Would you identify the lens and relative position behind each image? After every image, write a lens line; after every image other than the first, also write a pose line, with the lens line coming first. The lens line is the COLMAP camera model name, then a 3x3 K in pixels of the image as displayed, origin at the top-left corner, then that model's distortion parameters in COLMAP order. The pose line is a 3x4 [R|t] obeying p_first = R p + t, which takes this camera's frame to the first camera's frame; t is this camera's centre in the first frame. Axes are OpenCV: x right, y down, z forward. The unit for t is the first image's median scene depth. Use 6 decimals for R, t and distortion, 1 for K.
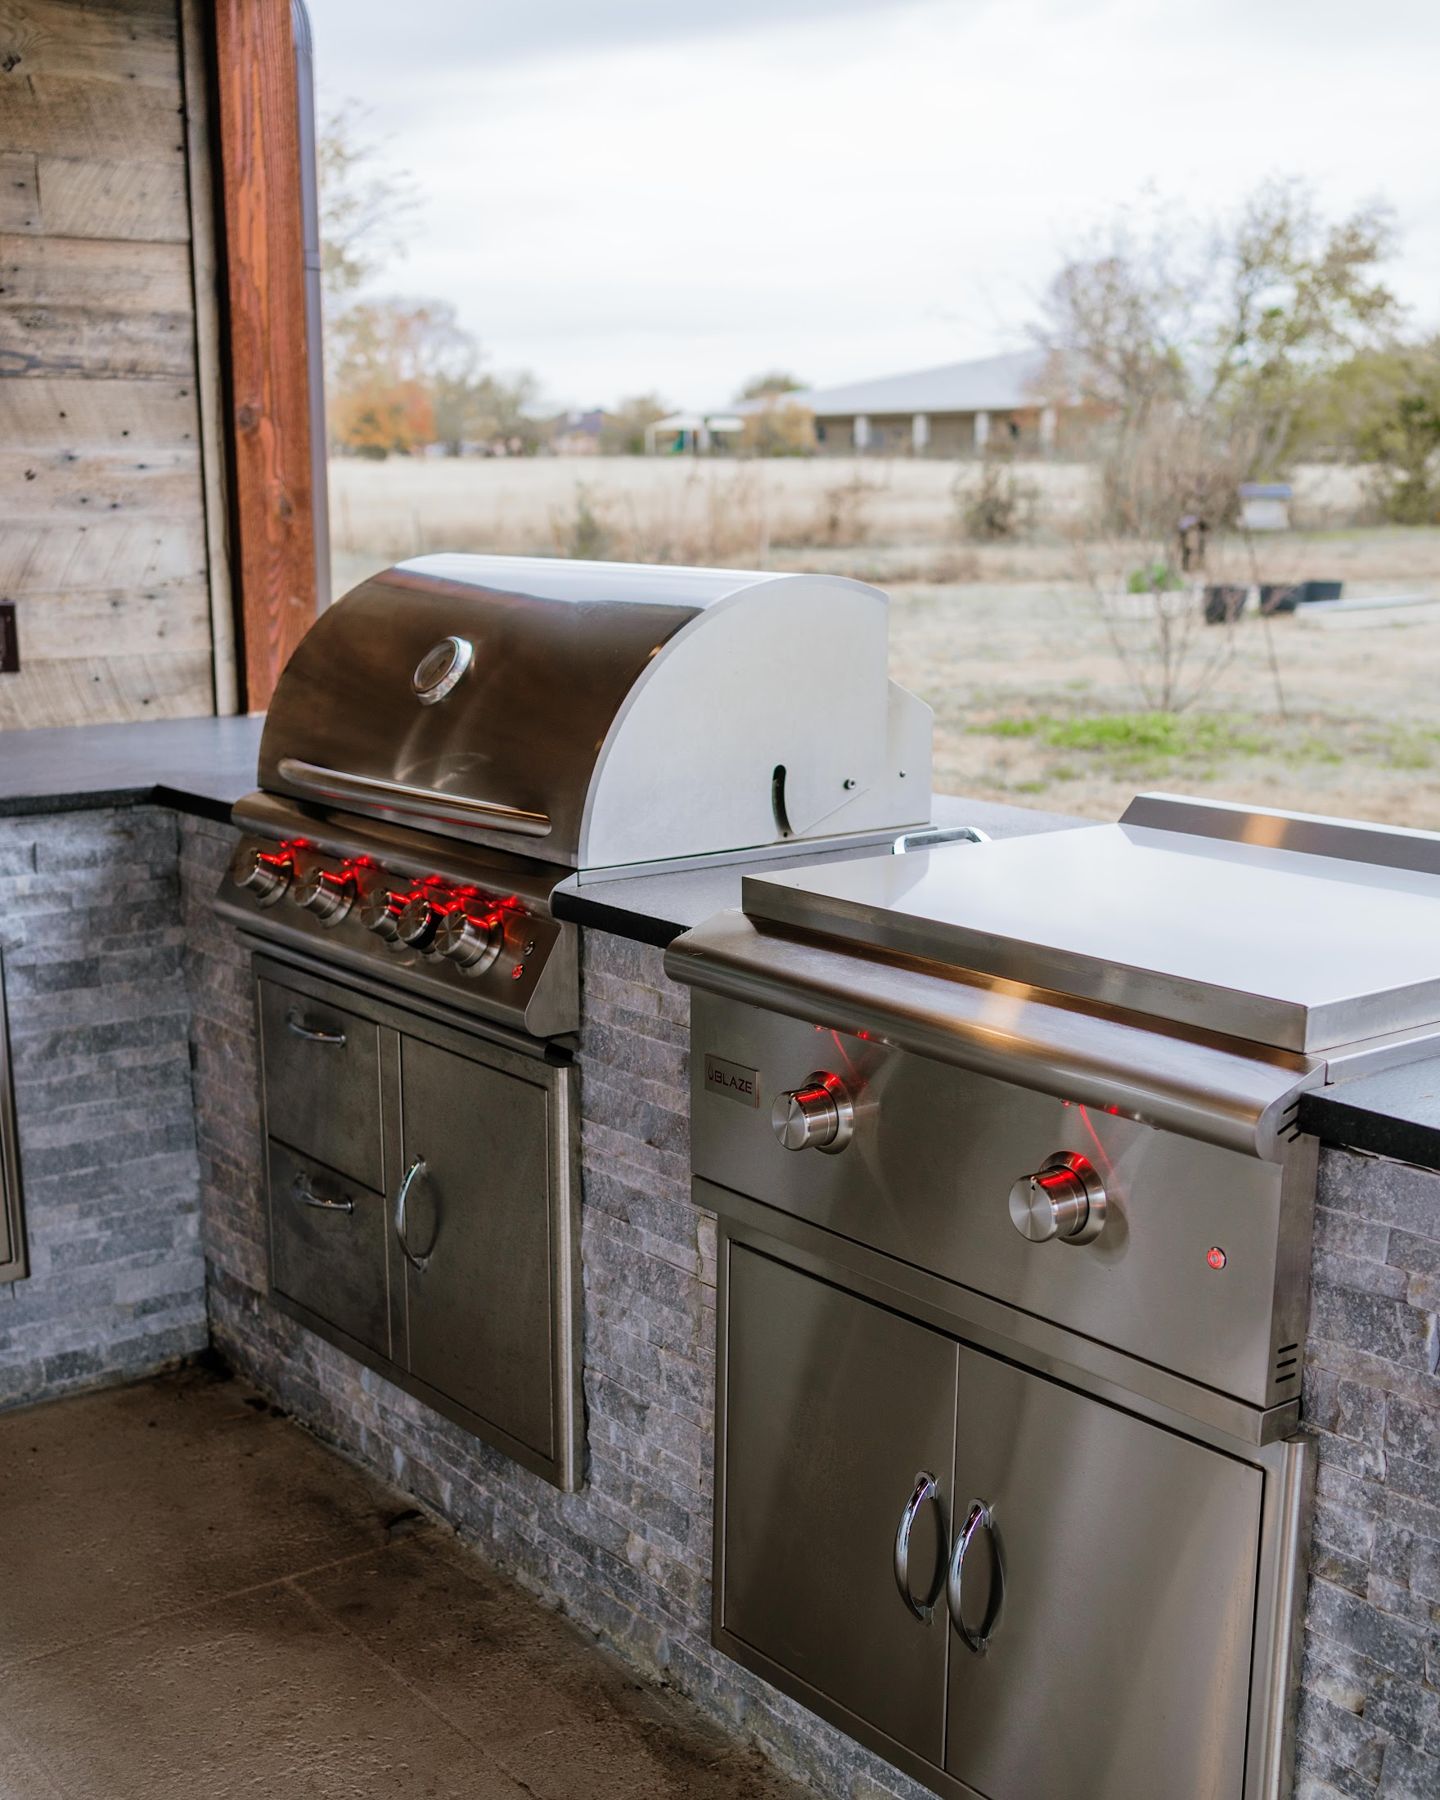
lens RADIAL K [[2318.9, 0, 720.0], [0, 2318.9, 900.0], [0, 0, 1]] dist [0.007328, 0.010239]
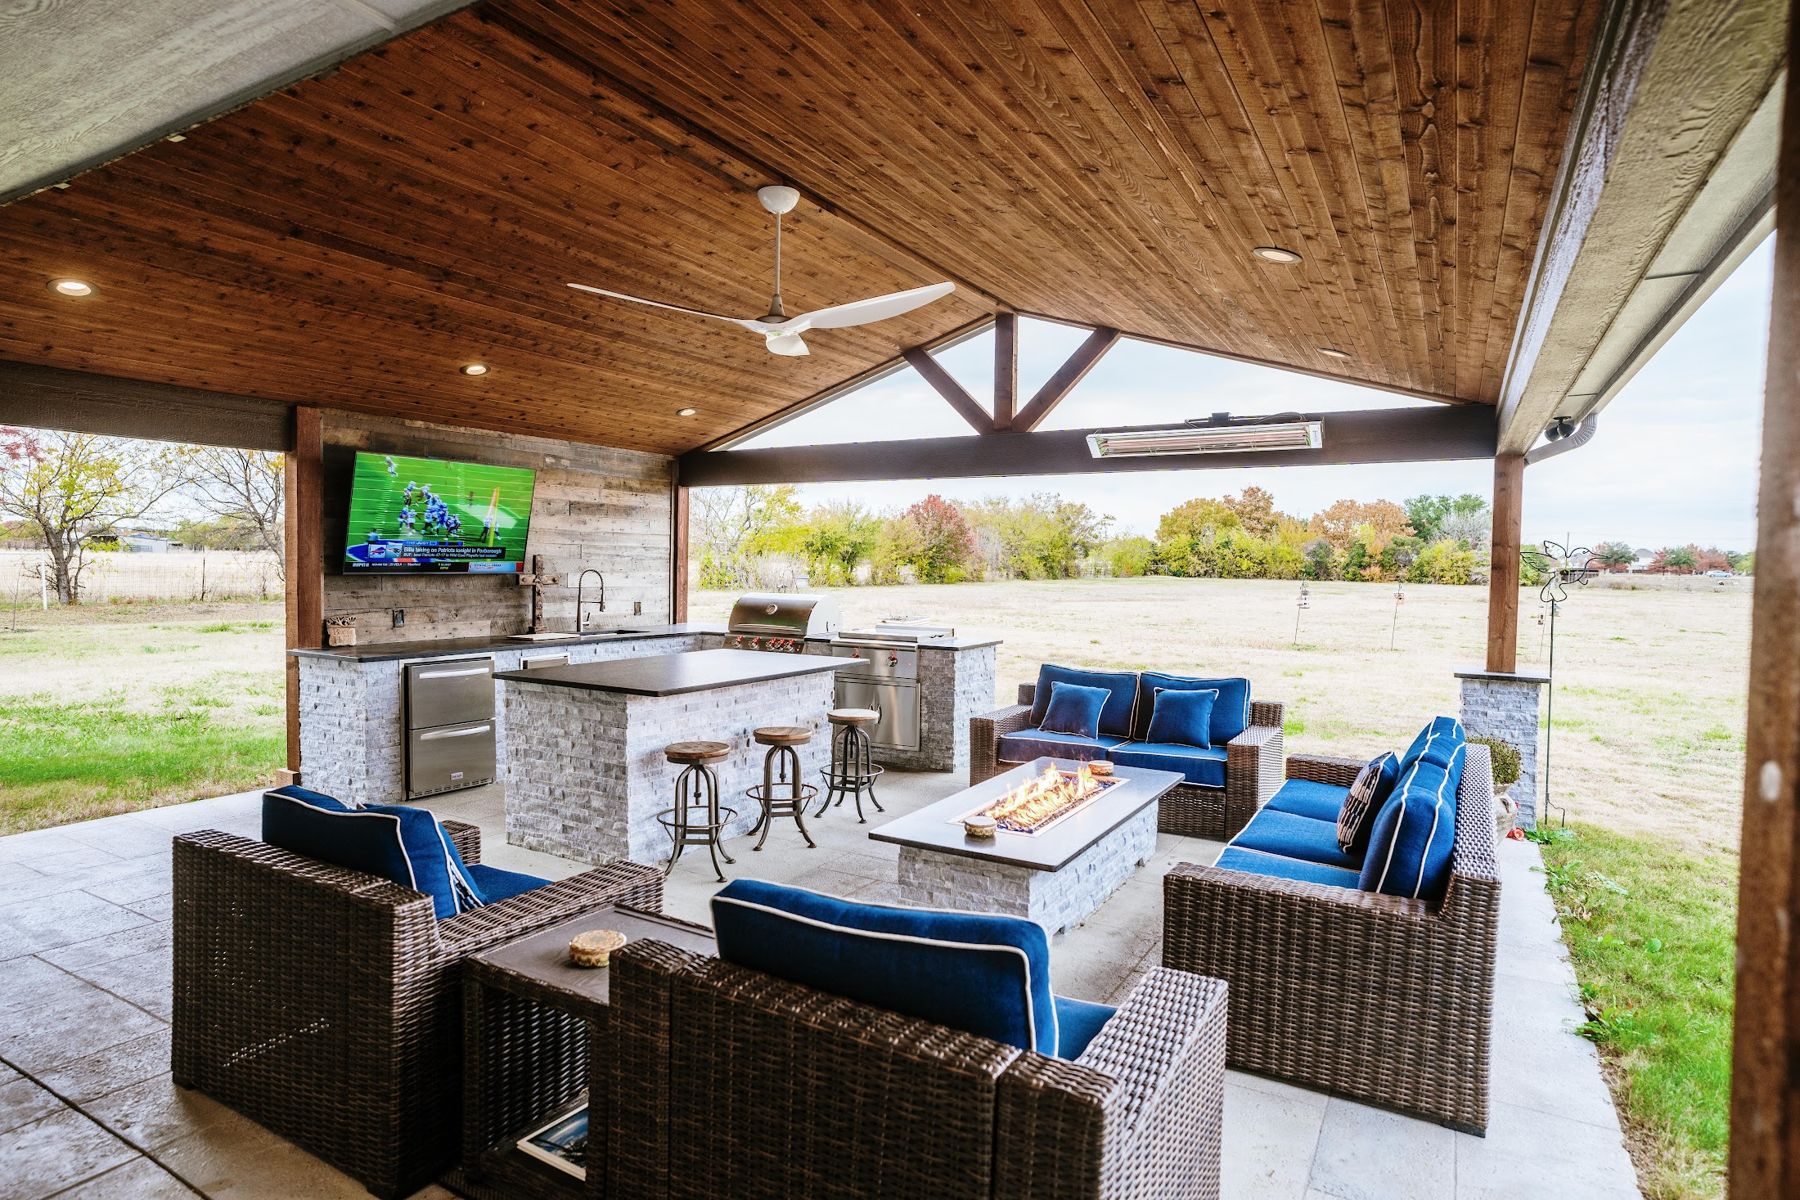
lens RADIAL K [[972.3, 0, 900.0], [0, 972.3, 600.0], [0, 0, 1]] dist [-0.000033, -0.000006]
pose [[0.922356, -0.012914, 0.386126, -0.590902], [0.068953, 0.988897, -0.131637, 0.181787], [-0.380139, 0.148041, 0.913005, -1.151444]]
